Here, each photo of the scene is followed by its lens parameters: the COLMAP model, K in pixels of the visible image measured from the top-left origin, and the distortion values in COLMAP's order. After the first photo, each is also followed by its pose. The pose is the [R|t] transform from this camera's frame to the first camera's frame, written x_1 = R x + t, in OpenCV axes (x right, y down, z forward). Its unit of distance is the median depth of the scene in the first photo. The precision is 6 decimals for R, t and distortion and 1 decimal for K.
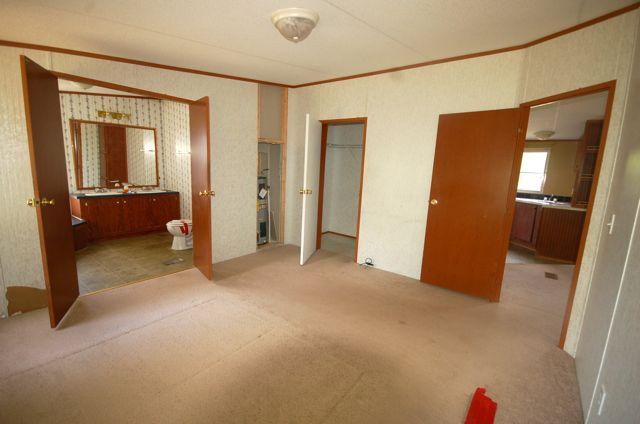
lens RADIAL K [[283.7, 0, 320.4], [0, 283.7, 212.7], [0, 0, 1]] dist [-0.000287, -0.000580]
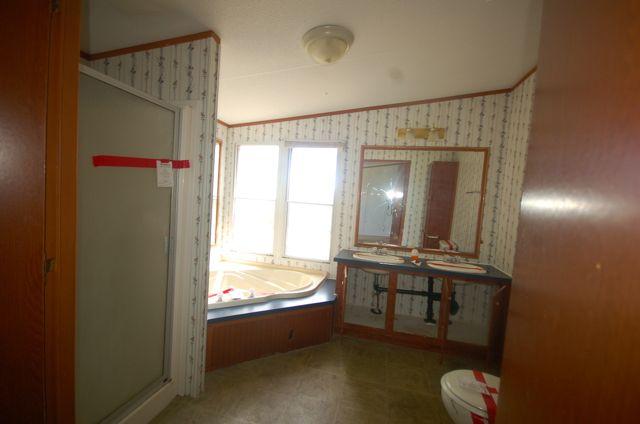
lens RADIAL K [[283.7, 0, 319.1], [0, 283.7, 215.4], [0, 0, 1]] dist [-0.000287, -0.000580]
pose [[0.401446, 0.034814, -0.915221, -0.224662], [-0.207518, 0.976747, -0.053870, -0.082680], [0.892064, 0.211551, 0.399336, 0.538961]]
